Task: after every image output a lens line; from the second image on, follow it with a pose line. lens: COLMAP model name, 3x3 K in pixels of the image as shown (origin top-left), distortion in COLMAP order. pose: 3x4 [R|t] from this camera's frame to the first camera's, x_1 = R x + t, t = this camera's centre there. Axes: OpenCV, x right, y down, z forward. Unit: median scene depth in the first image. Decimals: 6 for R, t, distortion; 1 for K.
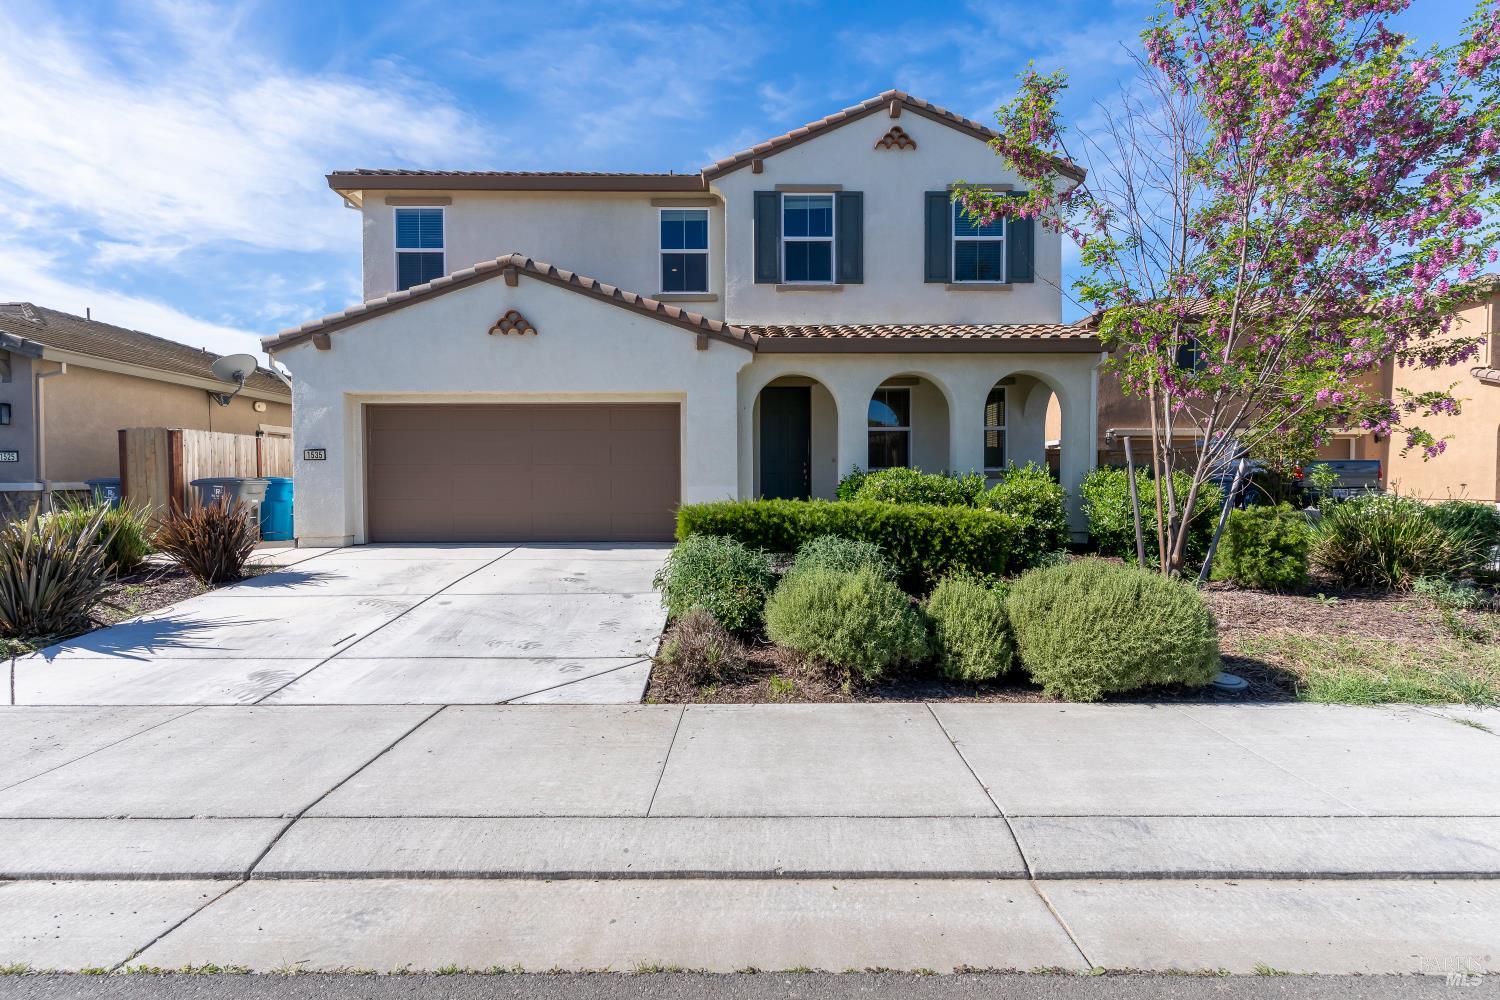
lens RADIAL K [[717.4, 0, 744.5], [0, 717.4, 510.0], [0, 0, 1]] dist [0.003293, -0.000445]
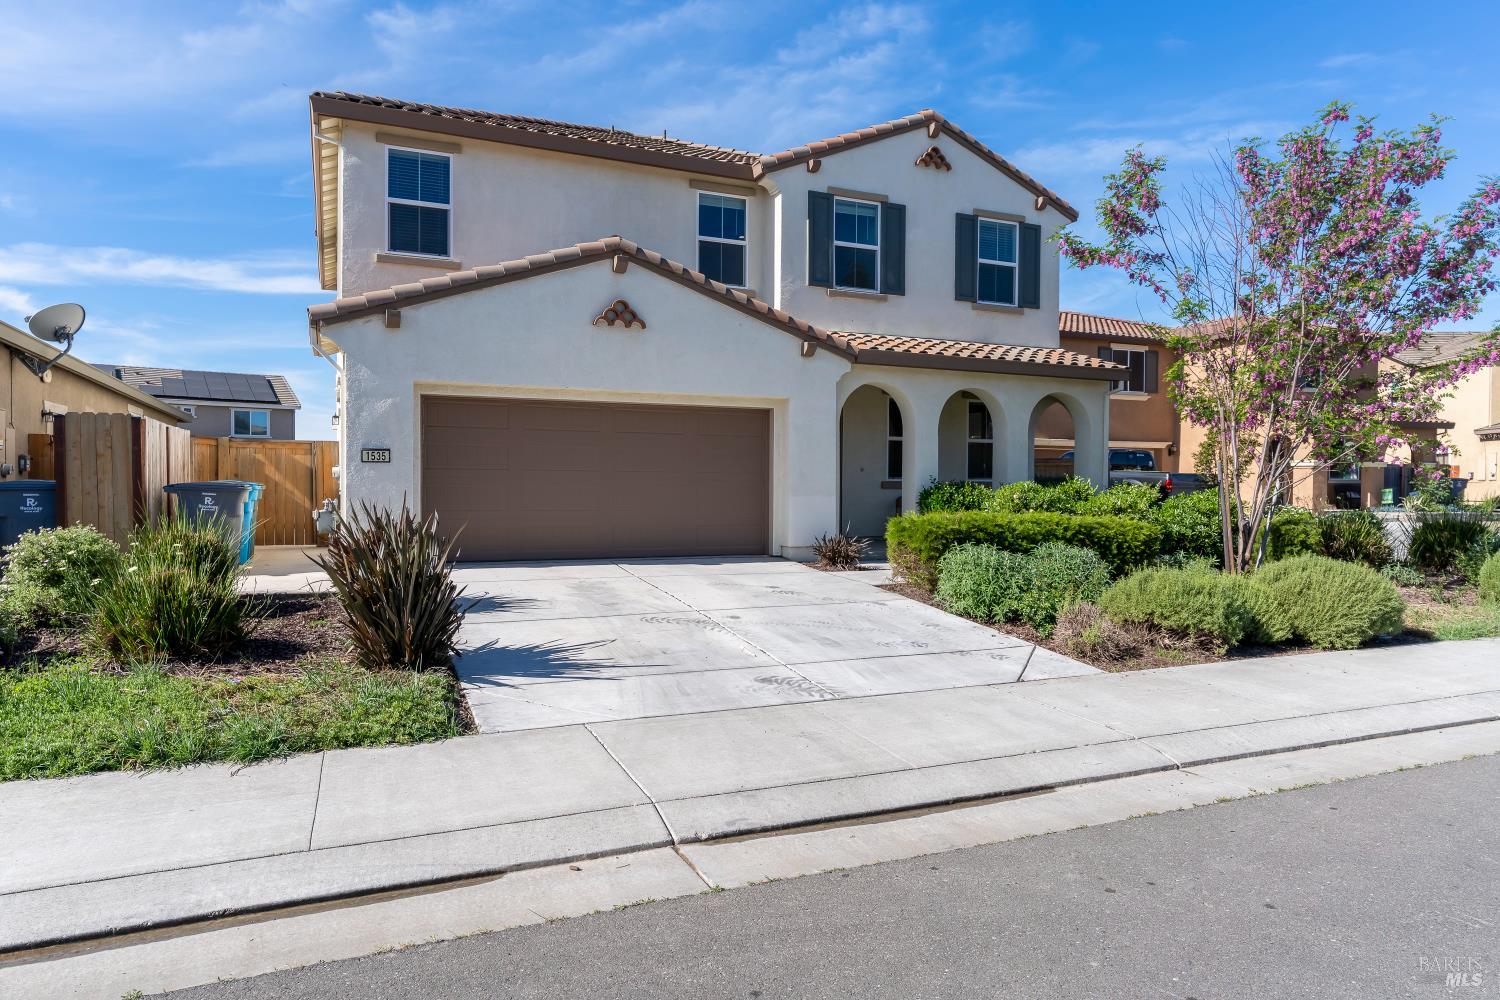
lens RADIAL K [[915.2, 0, 749.6], [0, 915.2, 512.2], [0, 0, 1]] dist [-0.001951, -0.000811]
pose [[0.922421, -0.002732, 0.386176, -0.540794], [0.005330, 0.999970, -0.005657, -0.004669], [-0.386149, 0.007276, 0.922408, -0.102703]]
